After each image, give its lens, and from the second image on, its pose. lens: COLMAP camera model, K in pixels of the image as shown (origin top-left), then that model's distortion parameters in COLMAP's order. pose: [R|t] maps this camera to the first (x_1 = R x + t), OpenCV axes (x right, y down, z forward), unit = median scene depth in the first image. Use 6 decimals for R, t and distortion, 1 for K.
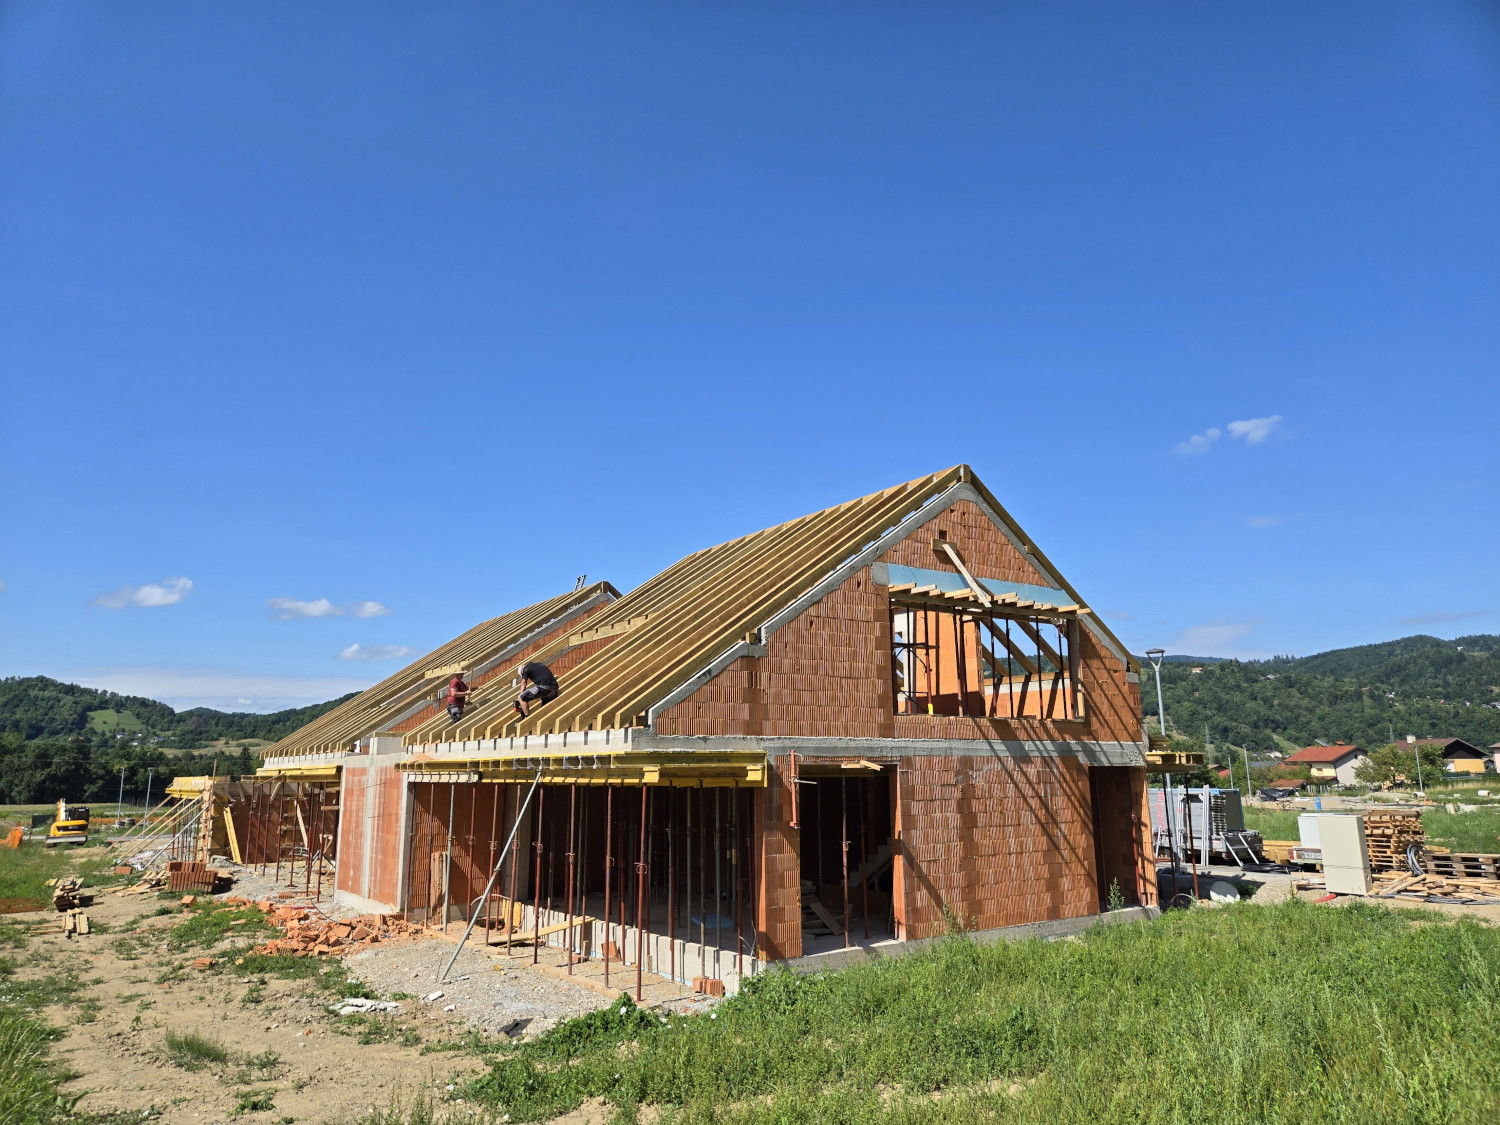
lens RADIAL K [[1008.0, 0, 750.0], [0, 1008.0, 562.5], [0, 0, 1]] dist [-0.037304, 0.000044]
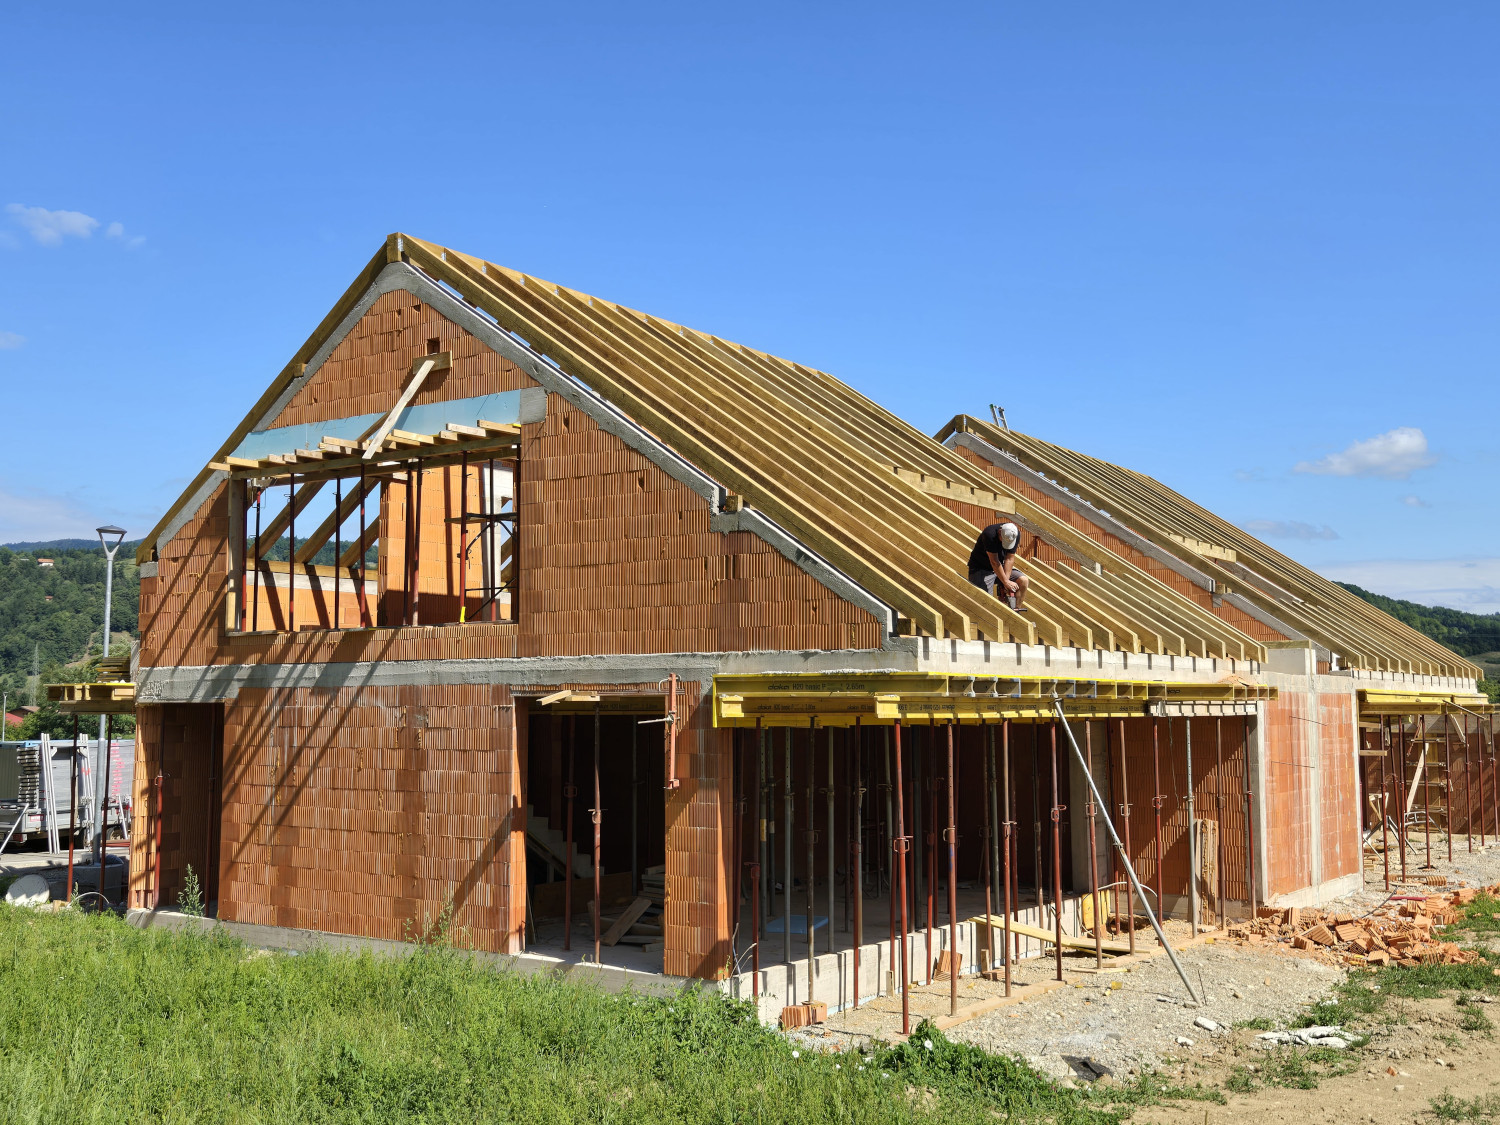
lens RADIAL K [[1498.5, 0, 750.0], [0, 1498.5, 562.5], [0, 0, 1]] dist [-0.007297, -0.007293]
pose [[-0.269648, 0.104928, 0.957225, -0.981873], [-0.196446, 0.967147, -0.161354, 0.282202], [-0.942708, -0.231552, -0.240177, 1.283632]]
